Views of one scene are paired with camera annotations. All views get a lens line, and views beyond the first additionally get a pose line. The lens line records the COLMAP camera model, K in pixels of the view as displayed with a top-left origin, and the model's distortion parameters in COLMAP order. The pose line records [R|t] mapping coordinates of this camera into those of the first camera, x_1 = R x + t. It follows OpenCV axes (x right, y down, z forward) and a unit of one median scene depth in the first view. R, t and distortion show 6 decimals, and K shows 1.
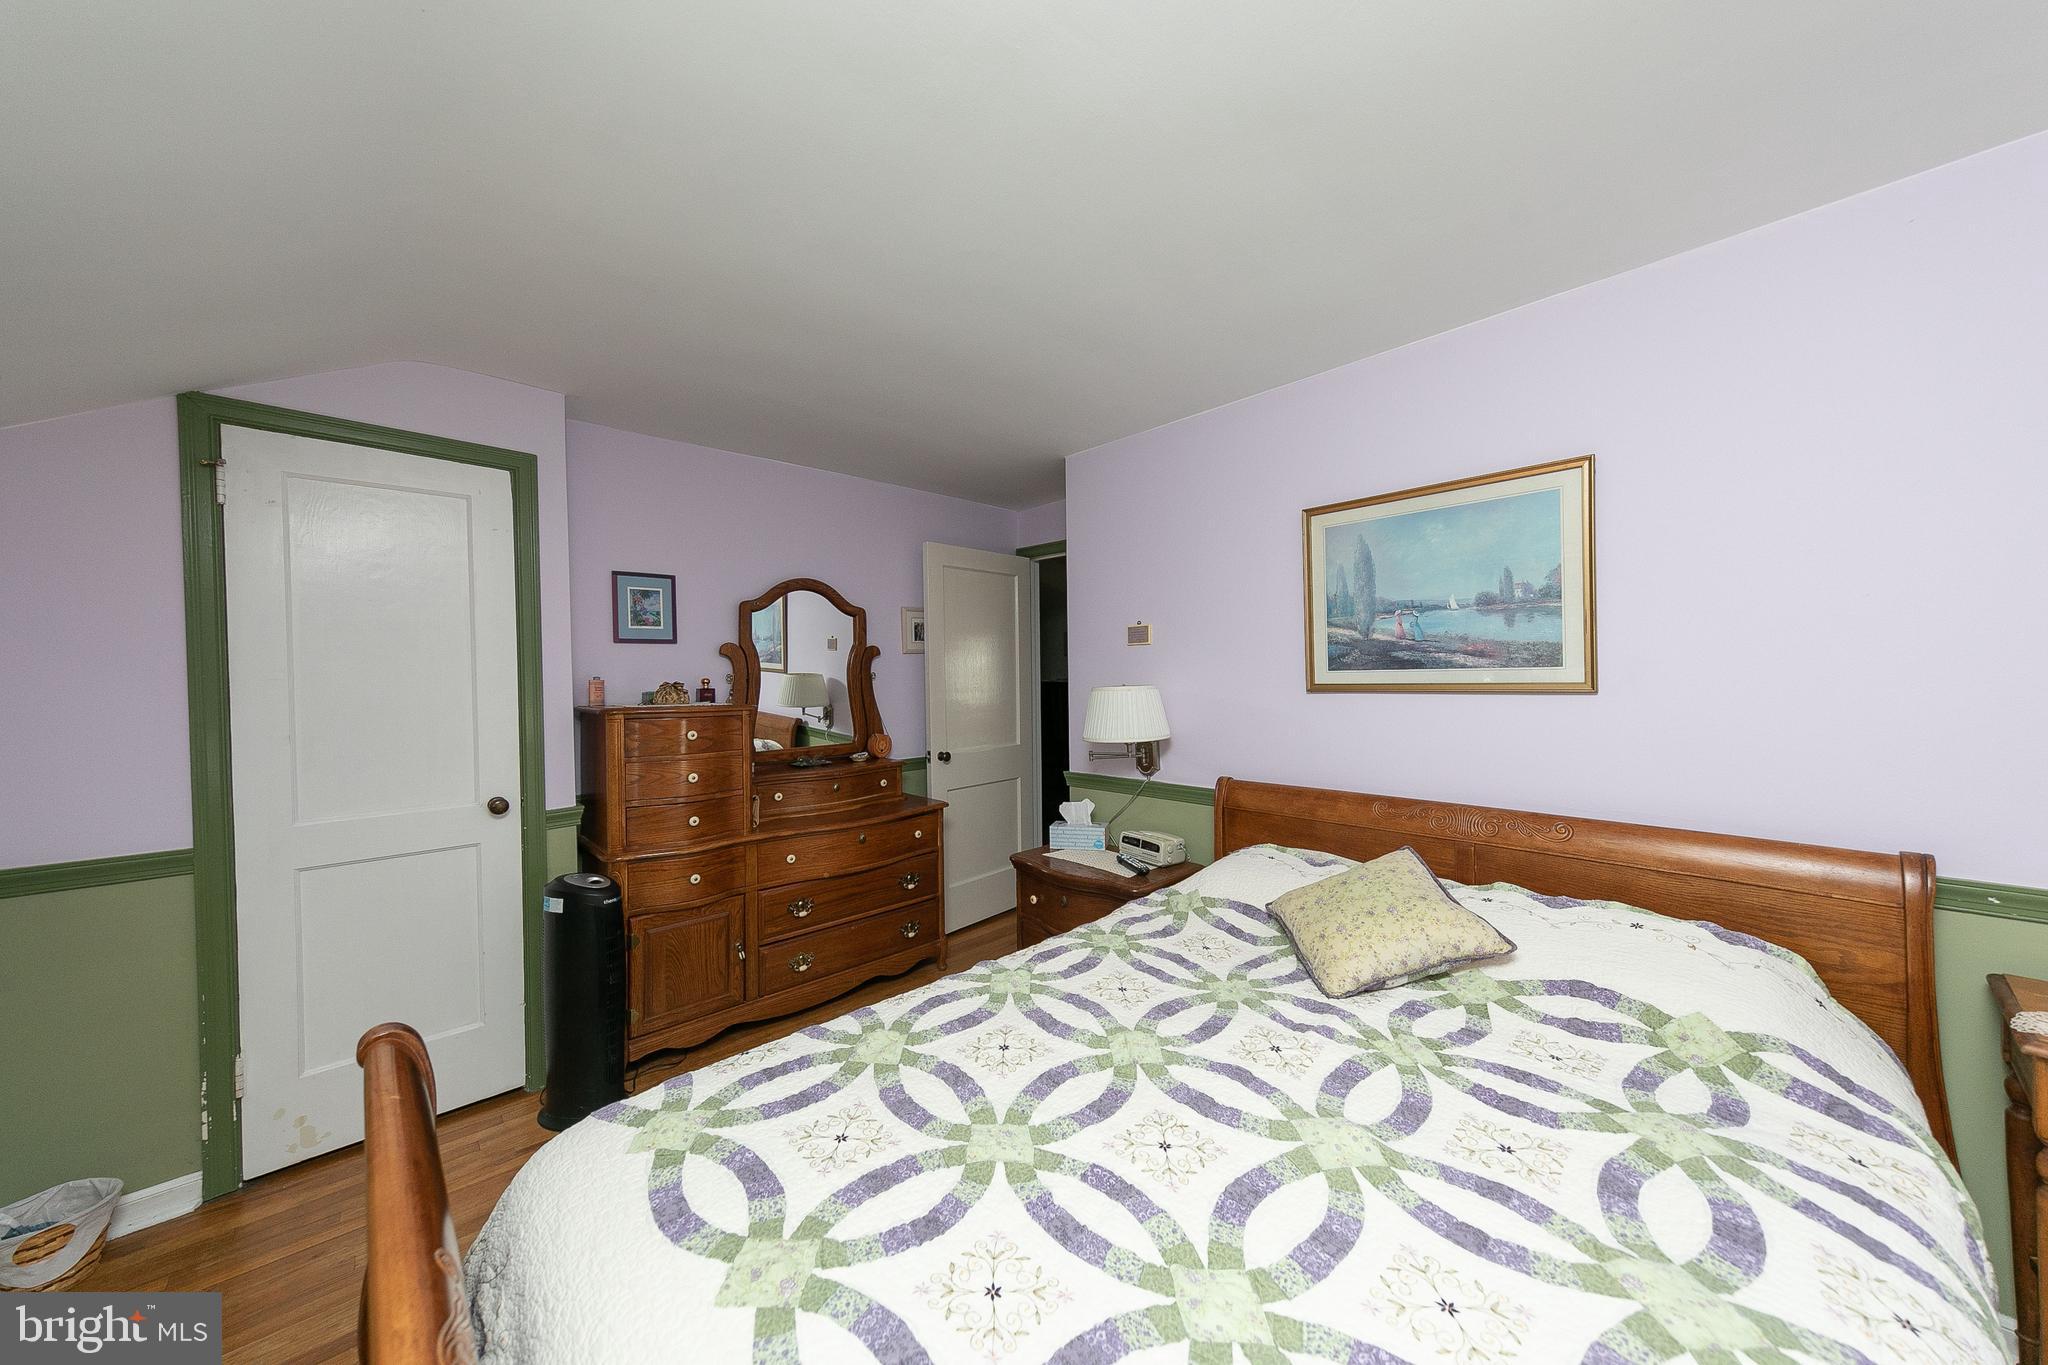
lens RADIAL K [[690.9, 0, 1031.2], [0, 690.9, 676.2], [0, 0, 1]] dist [-0.000811, -0.000087]
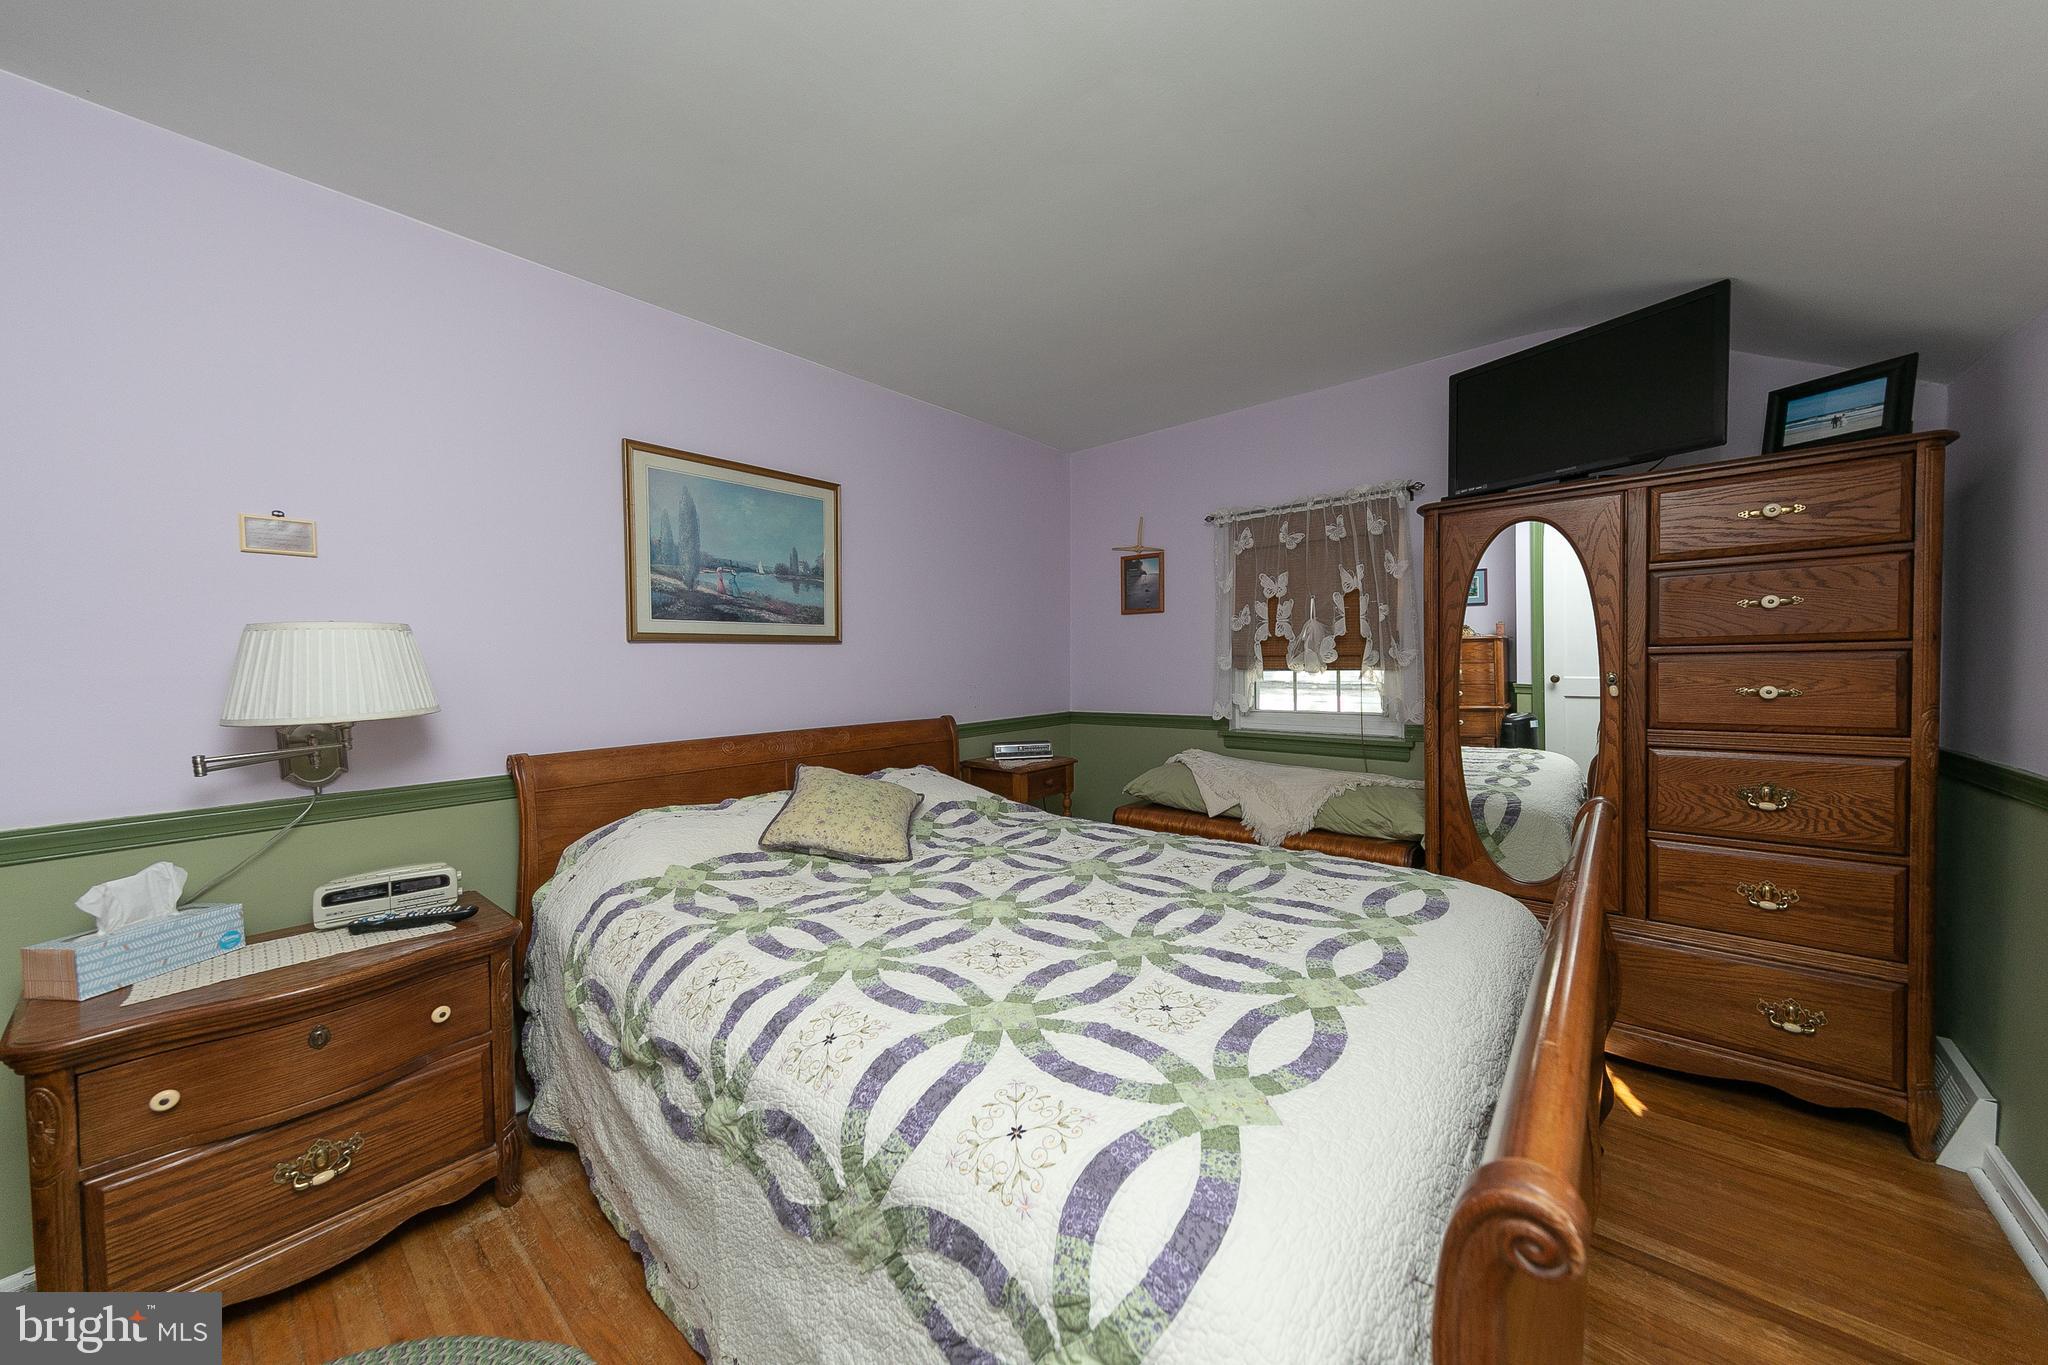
lens RADIAL K [[690.9, 0, 1031.0], [0, 690.9, 679.0], [0, 0, 1]] dist [-0.000811, -0.000087]
pose [[-0.100247, -0.009079, 0.994921, -0.603243], [0.020222, 0.999733, 0.011161, 0.078864], [-0.994757, 0.021239, -0.100036, 0.614155]]
